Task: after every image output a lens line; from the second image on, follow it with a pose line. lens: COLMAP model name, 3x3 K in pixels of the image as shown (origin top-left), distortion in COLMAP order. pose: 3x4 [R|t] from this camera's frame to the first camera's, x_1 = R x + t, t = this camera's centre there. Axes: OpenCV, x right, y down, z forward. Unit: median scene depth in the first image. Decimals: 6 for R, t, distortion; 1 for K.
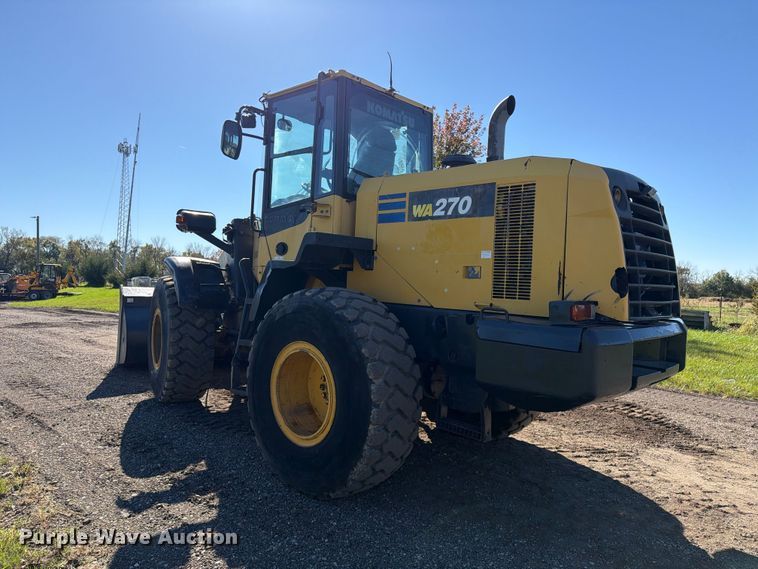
lens RADIAL K [[525.0, 0, 379.8], [0, 525.0, 289.3], [0, 0, 1]] dist [0.132134, -0.213283]
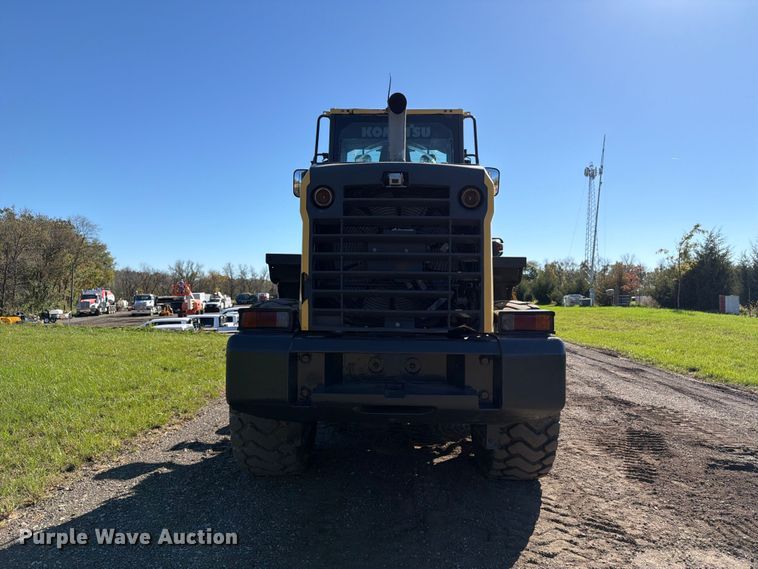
lens RADIAL K [[527.7, 0, 374.6], [0, 527.7, 286.6], [0, 0, 1]] dist [0.103611, -0.156995]
pose [[0.665772, -0.029320, -0.745579, 0.955614], [0.000231, 0.999236, -0.039089, 0.015625], [0.746155, 0.025852, 0.665270, 0.370761]]
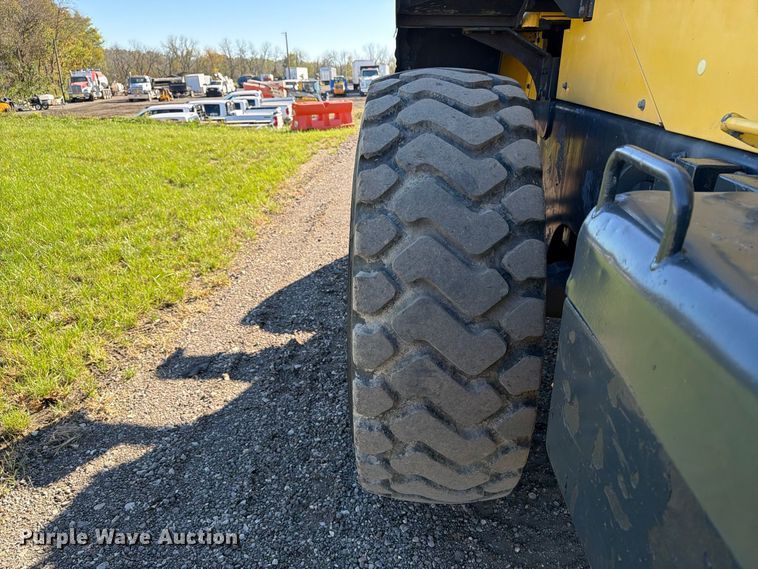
lens RADIAL K [[532.6, 0, 379.0], [0, 532.6, 284.5], [0, 0, 1]] dist [0.053378, -0.055980]
pose [[0.655261, 0.251896, -0.712167, 0.240856], [0.008488, 0.940250, 0.340380, 0.011733], [0.755355, -0.229082, 0.613971, 0.664063]]
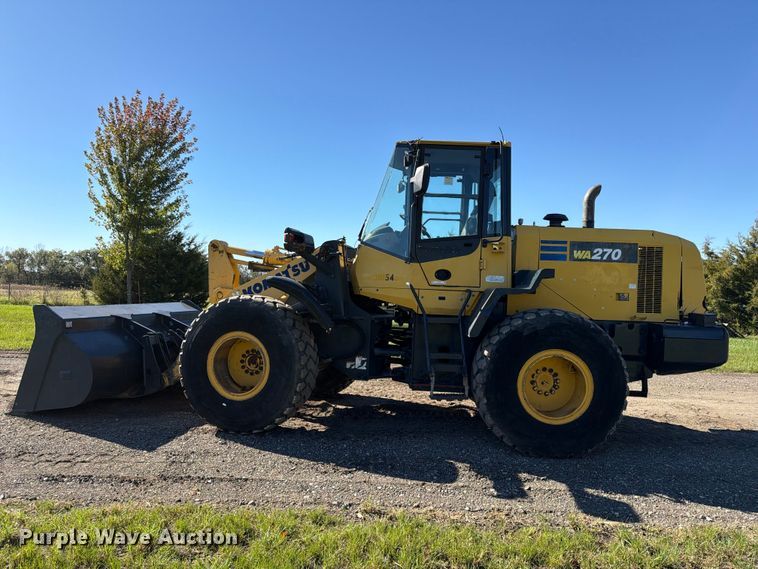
lens RADIAL K [[525.0, 0, 379.8], [0, 525.0, 289.3], [0, 0, 1]] dist [0.132134, -0.213283]
pose [[0.730985, -0.014835, 0.682232, -1.399868], [0.006521, 0.999870, 0.014756, -0.079485], [-0.682362, -0.006337, 0.730987, 0.295170]]
